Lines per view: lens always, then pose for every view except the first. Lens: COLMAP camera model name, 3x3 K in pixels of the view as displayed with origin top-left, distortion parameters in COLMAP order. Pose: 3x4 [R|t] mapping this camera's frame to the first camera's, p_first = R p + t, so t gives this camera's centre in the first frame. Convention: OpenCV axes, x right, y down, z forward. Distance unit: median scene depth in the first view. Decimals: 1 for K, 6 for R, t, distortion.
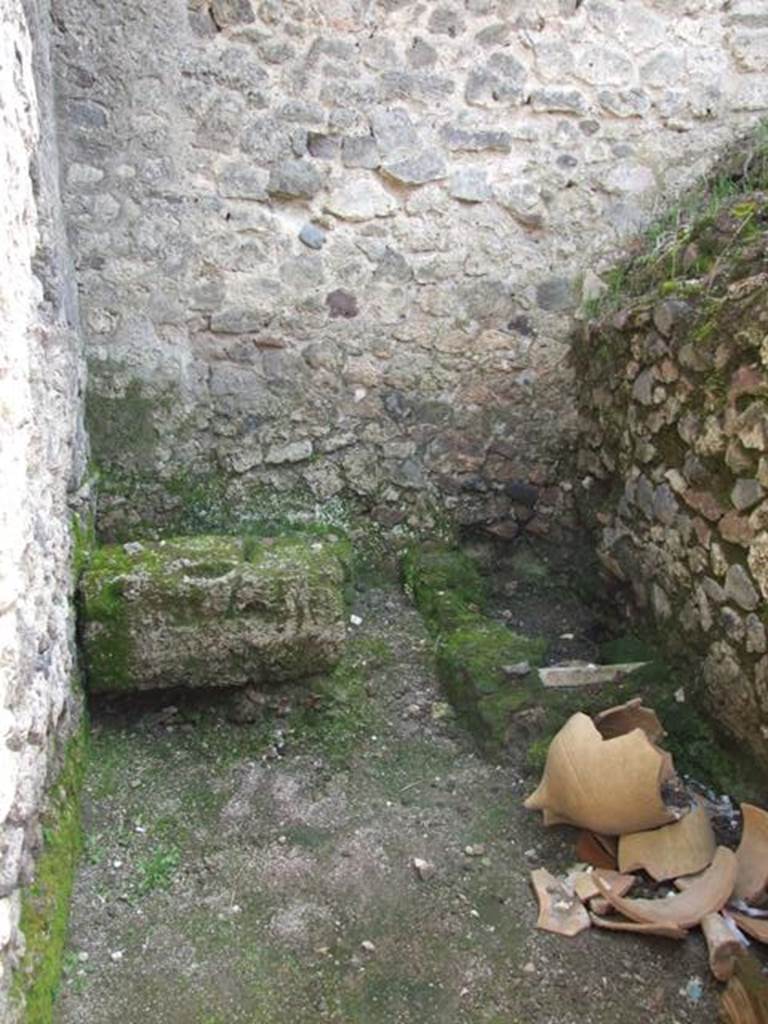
lens RADIAL K [[812.3, 0, 391.2], [0, 812.3, 479.1], [0, 0, 1]] dist [-0.054107, 0.061331]
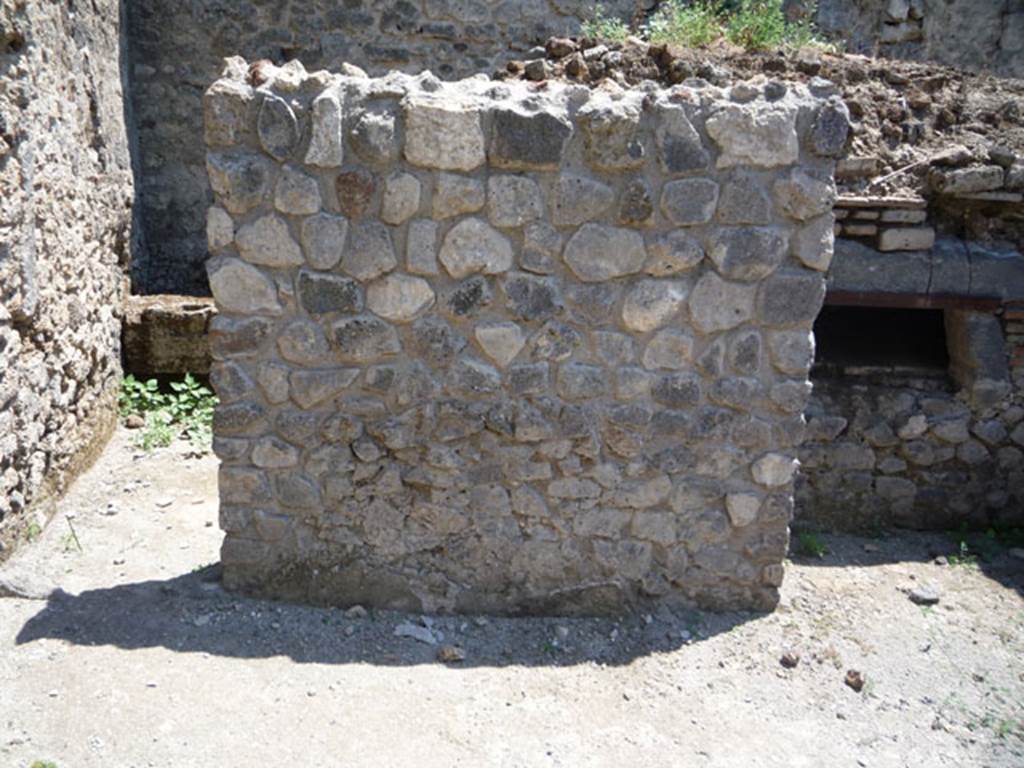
lens RADIAL K [[867.1, 0, 511.7], [0, 867.1, 375.1], [0, 0, 1]] dist [-0.055537, 0.027178]
pose [[0.998375, 0.050485, -0.026415, 0.439947], [-0.048365, 0.995971, 0.075522, 0.071882], [0.030121, -0.074122, 0.996794, -0.753161]]
